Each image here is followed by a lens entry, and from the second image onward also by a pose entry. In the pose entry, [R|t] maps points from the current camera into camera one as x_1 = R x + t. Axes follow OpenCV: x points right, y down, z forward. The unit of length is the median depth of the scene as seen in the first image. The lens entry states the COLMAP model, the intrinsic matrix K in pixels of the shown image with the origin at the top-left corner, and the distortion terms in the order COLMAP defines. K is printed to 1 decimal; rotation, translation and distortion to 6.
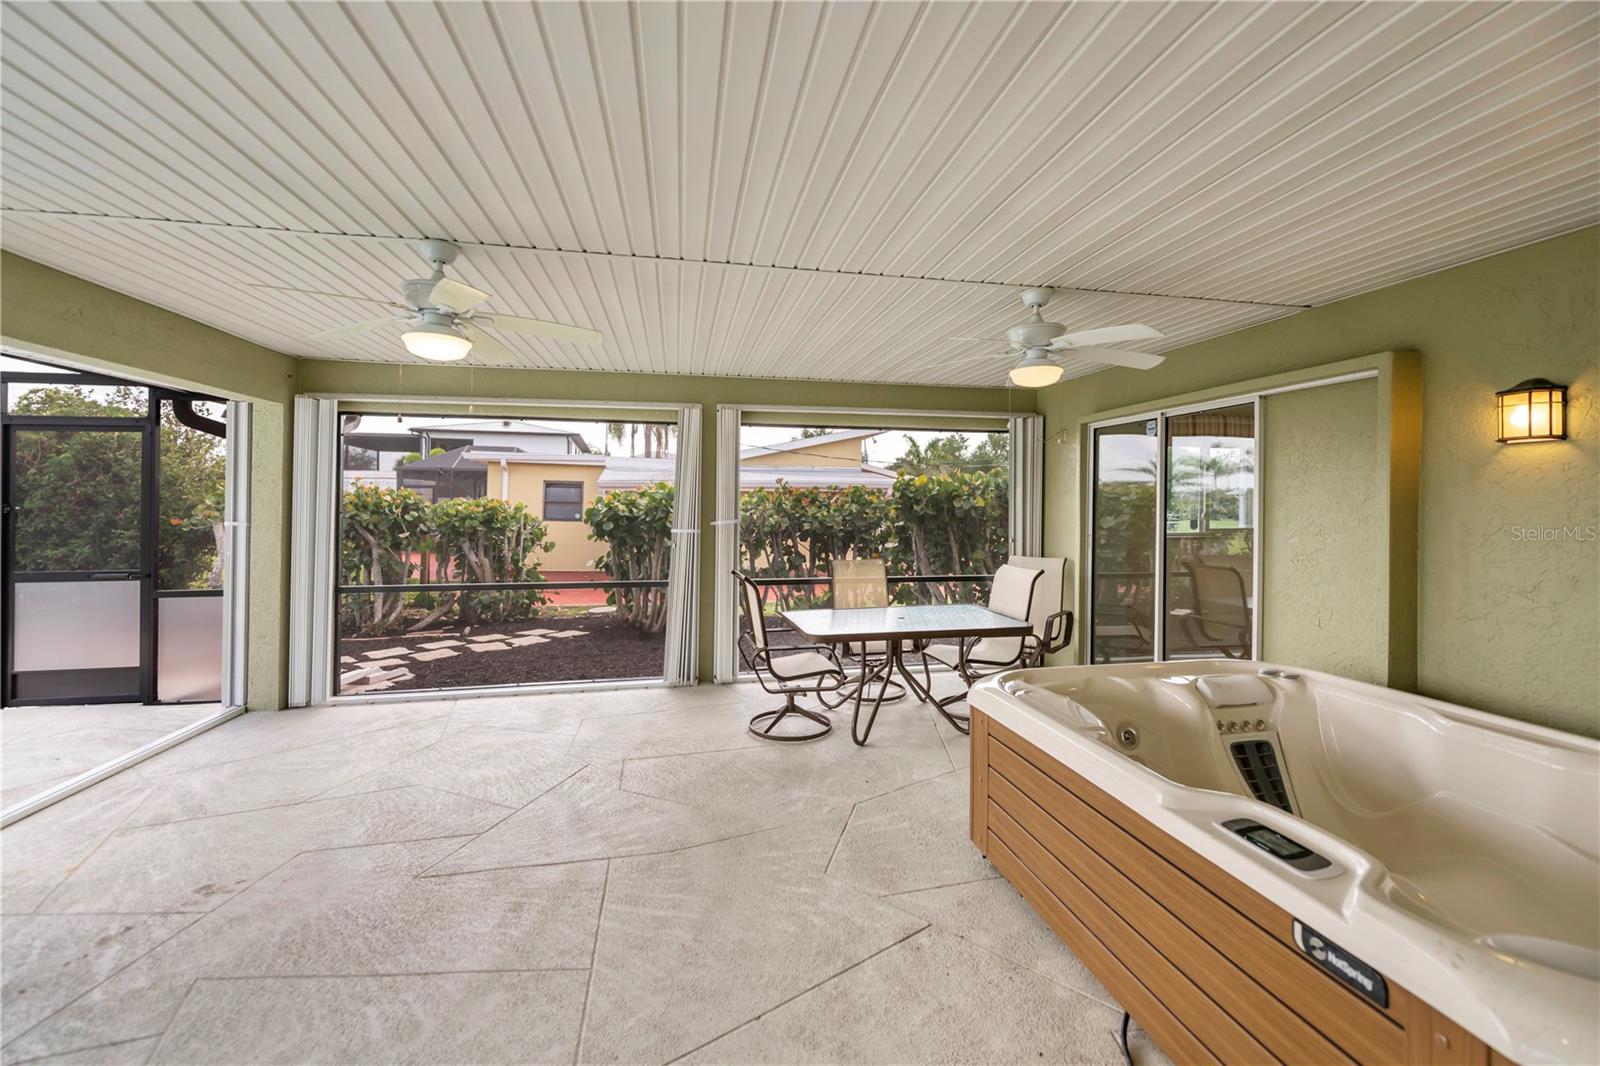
lens RADIAL K [[657.6, 0, 801.3], [0, 657.6, 502.4], [0, 0, 1]] dist [-0.003639, -0.003829]
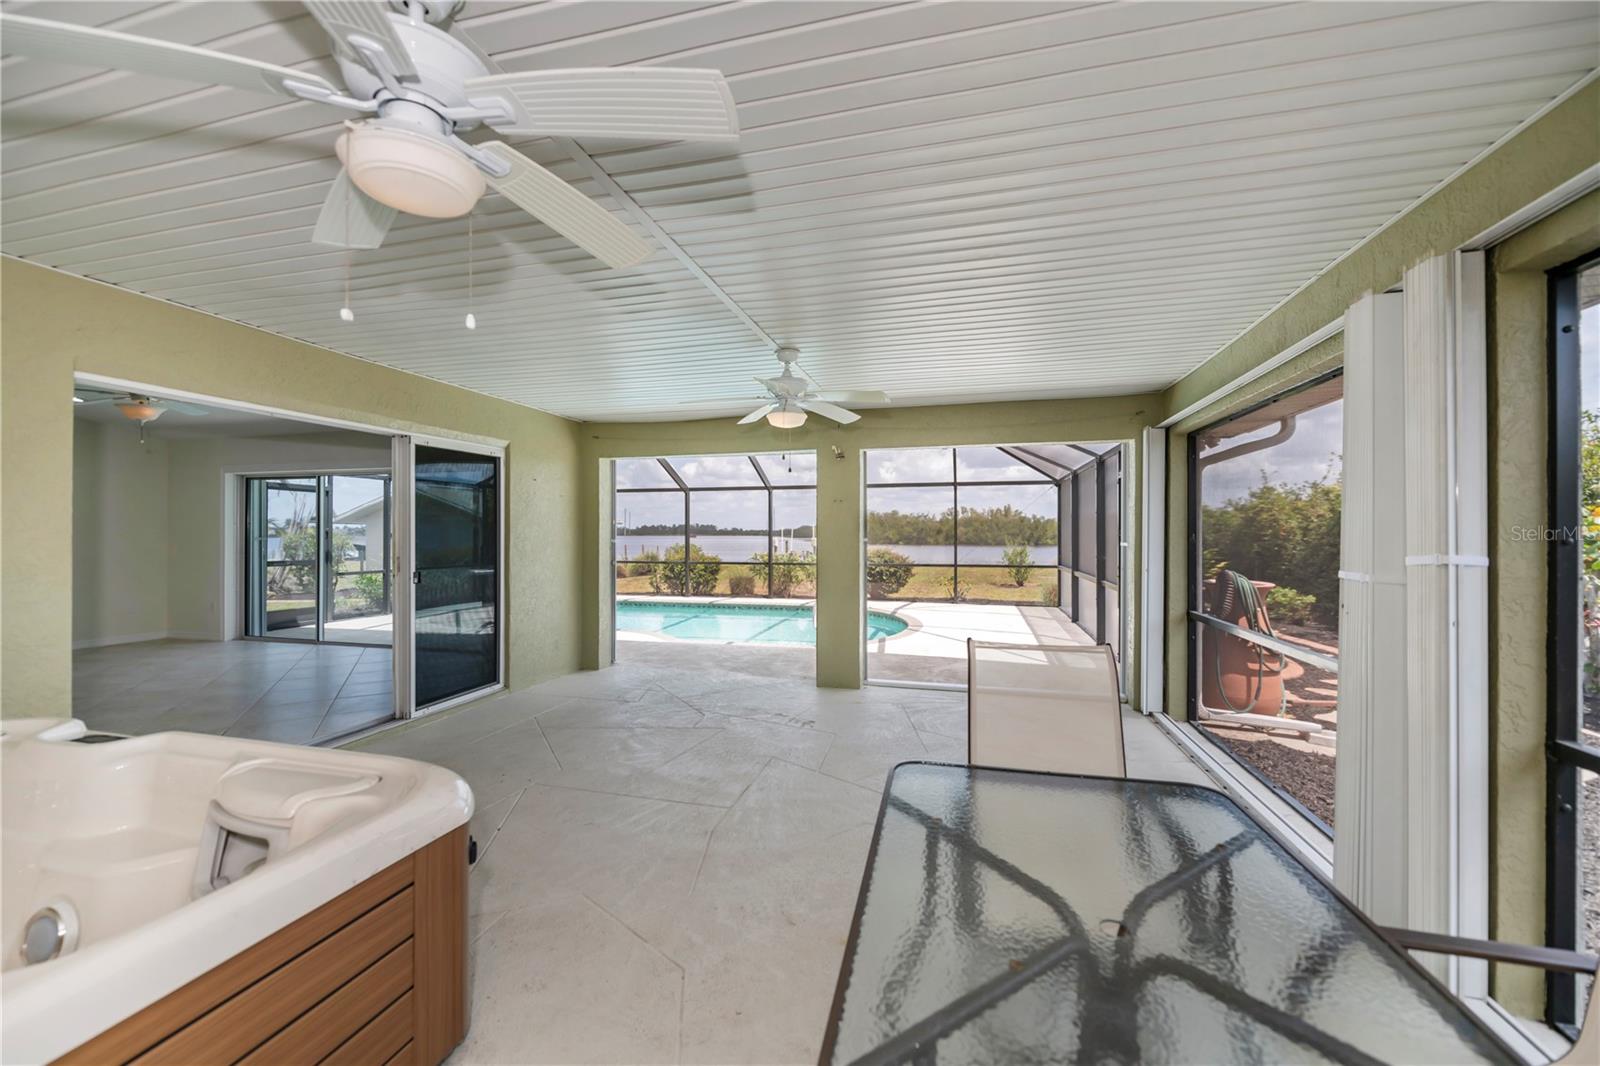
lens RADIAL K [[657.6, 0, 806.1], [0, 657.6, 531.0], [0, 0, 1]] dist [-0.003639, -0.003829]
pose [[-0.466445, -0.006897, -0.884523, 0.500265], [0.002209, 0.999957, -0.008962, 0.030958], [0.884548, -0.006134, -0.466410, 1.179805]]
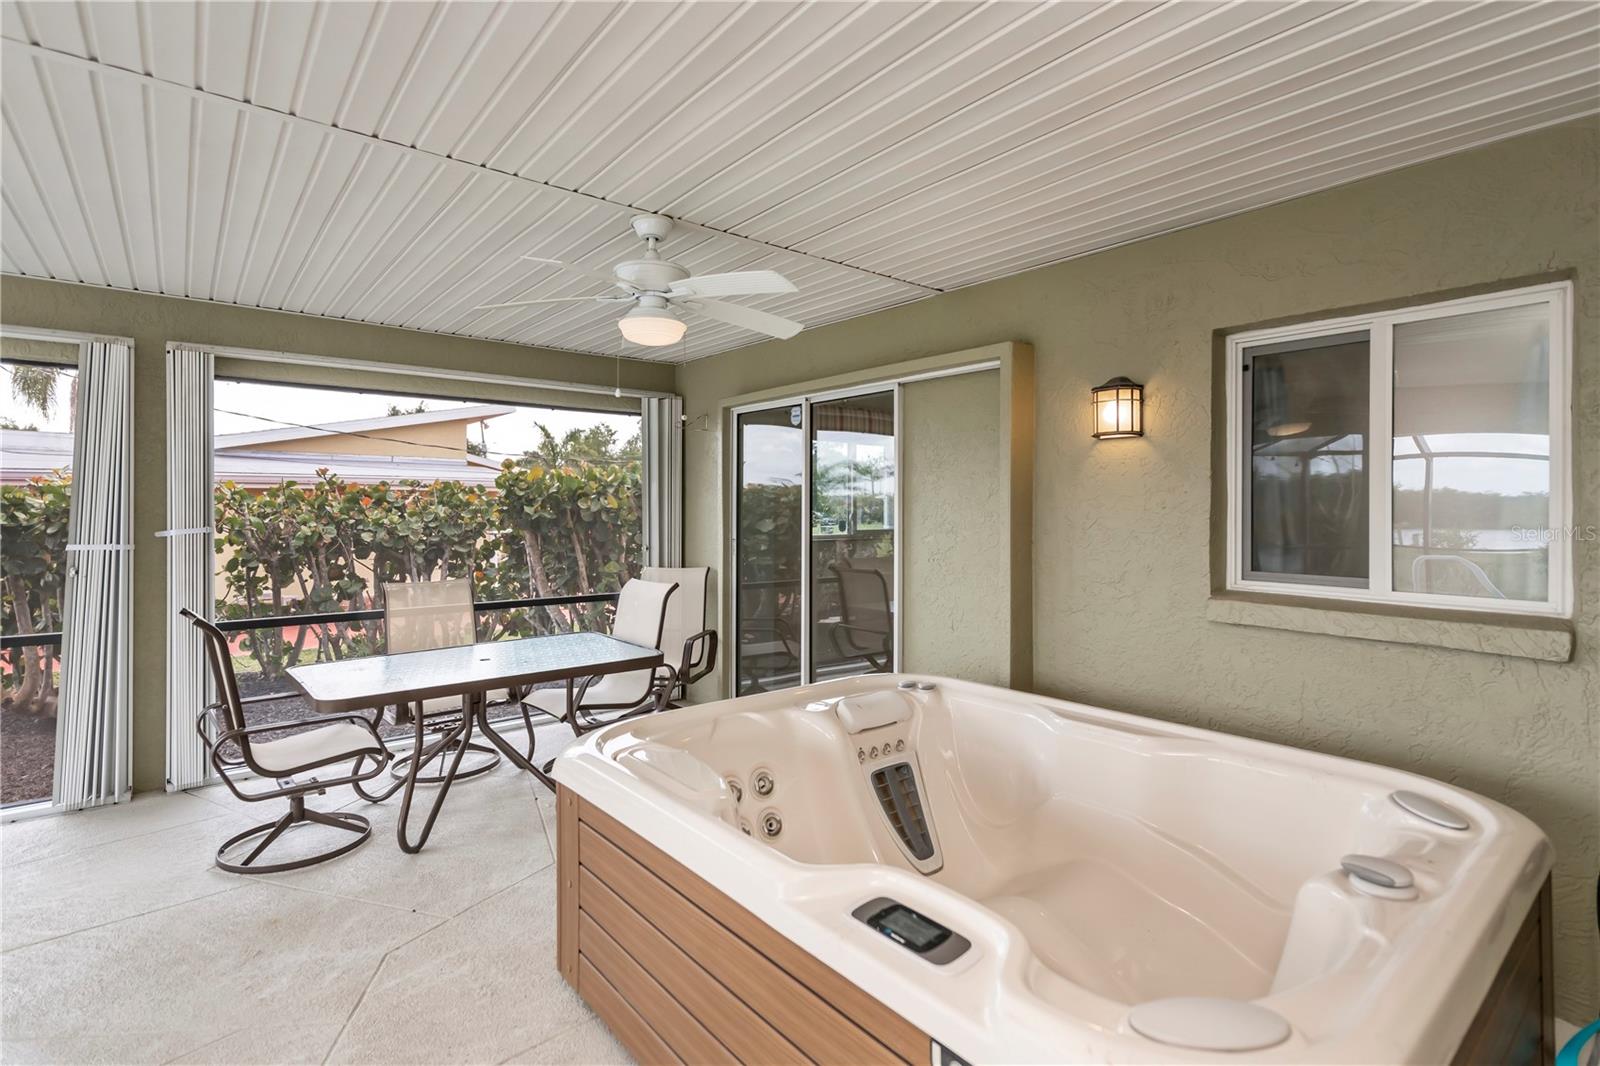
lens RADIAL K [[749.8, 0, 791.7], [0, 749.8, 513.6], [0, 0, 1]] dist [-0.018128, 0.005037]
pose [[0.895201, -0.008736, 0.445578, 0.099384], [0.006136, 0.999955, 0.007277, 0.013080], [-0.445621, -0.003781, 0.895214, 0.131323]]
